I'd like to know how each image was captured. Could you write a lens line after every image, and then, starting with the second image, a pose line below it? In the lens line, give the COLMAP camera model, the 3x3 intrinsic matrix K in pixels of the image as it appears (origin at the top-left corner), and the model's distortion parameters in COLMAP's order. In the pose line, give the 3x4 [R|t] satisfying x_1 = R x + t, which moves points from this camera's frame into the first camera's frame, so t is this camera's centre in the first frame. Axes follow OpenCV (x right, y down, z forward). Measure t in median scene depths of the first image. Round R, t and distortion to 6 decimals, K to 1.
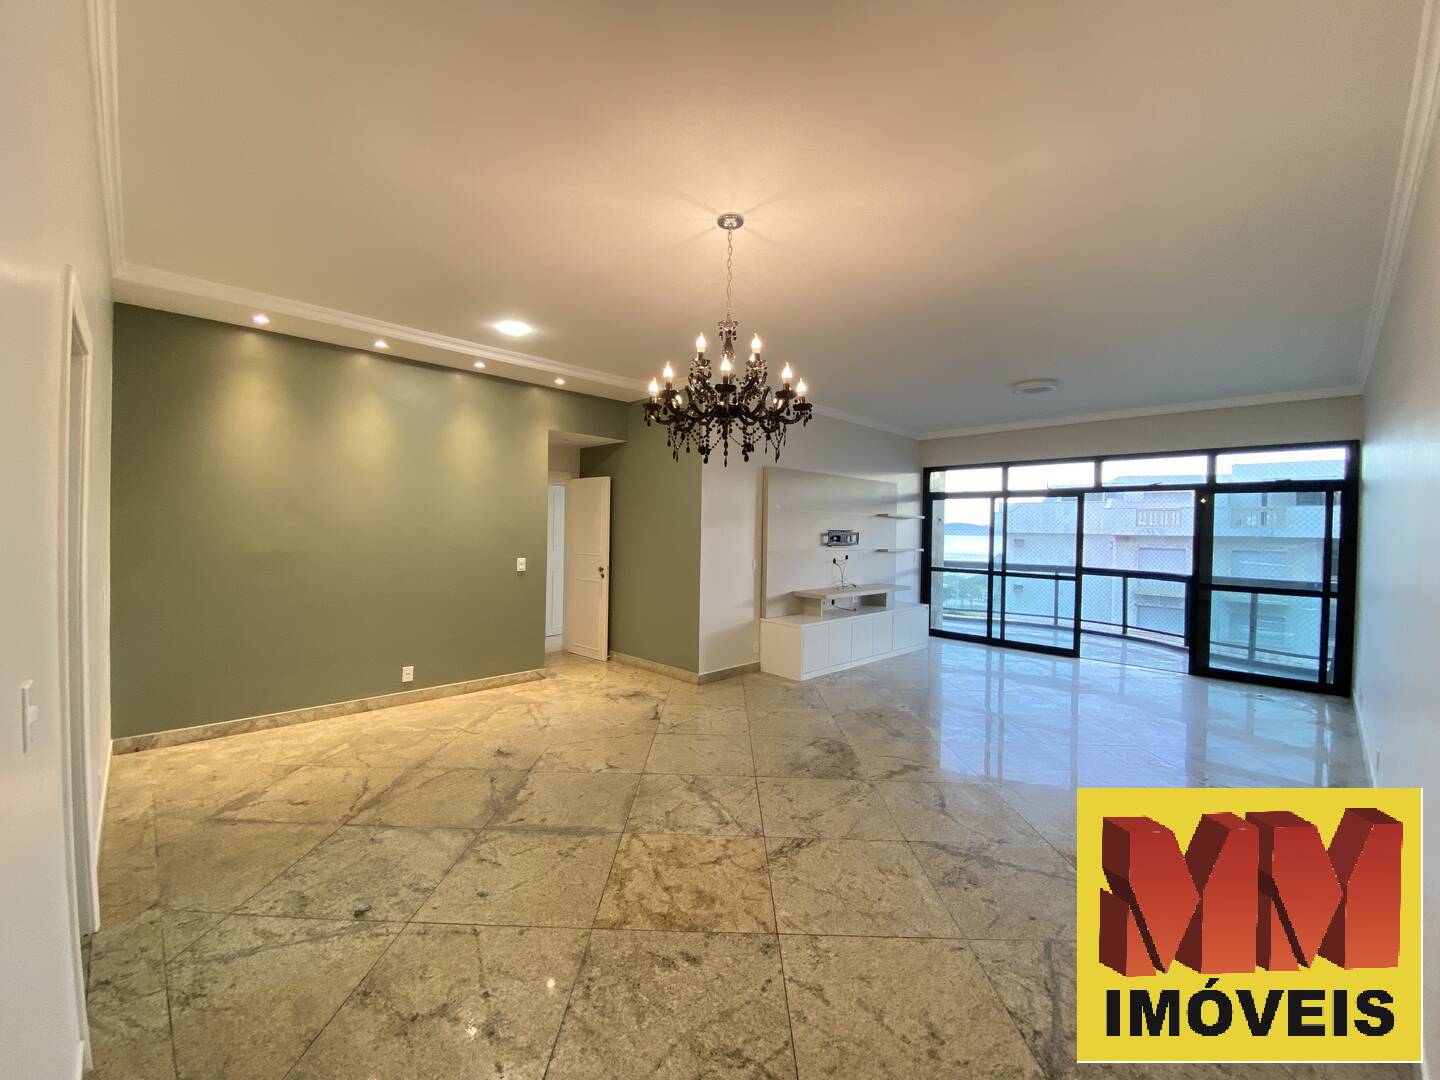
lens RADIAL K [[603.7, 0, 712.9], [0, 603.7, 536.8], [0, 0, 1]] dist [-0.001990, -0.000753]
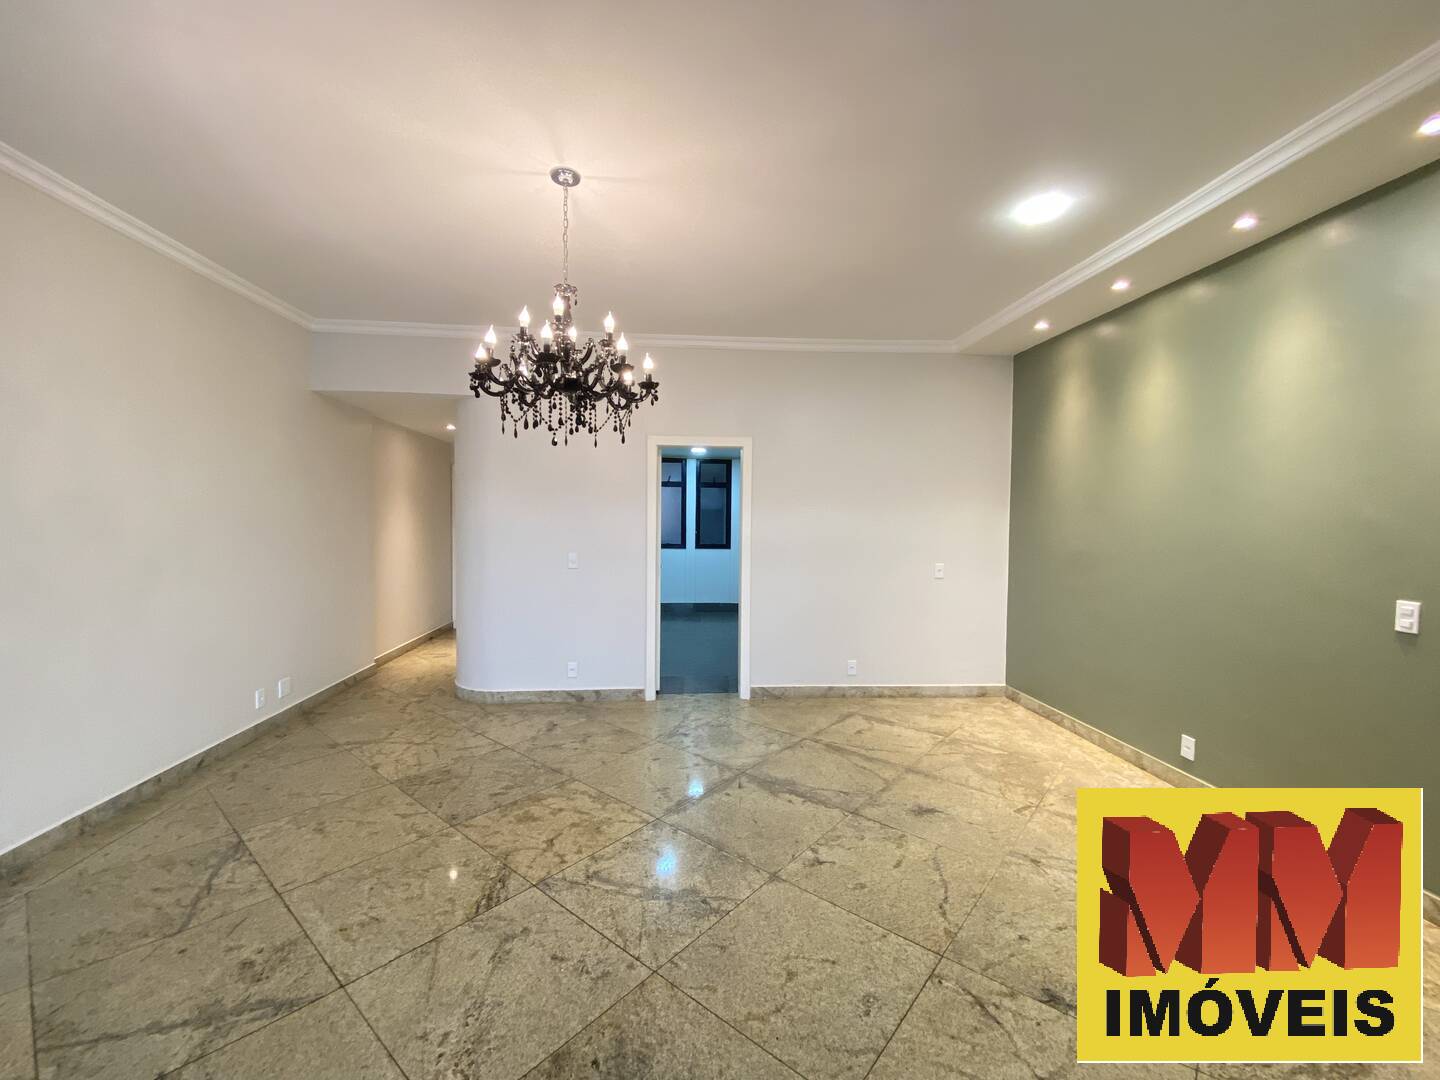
lens RADIAL K [[603.7, 0, 712.9], [0, 603.7, 536.8], [0, 0, 1]] dist [-0.001990, -0.000753]
pose [[-0.647112, -0.000576, -0.762394, 0.476092], [-0.034125, 0.999019, 0.028209, -0.005566], [0.761630, 0.044271, -0.646498, 1.459835]]
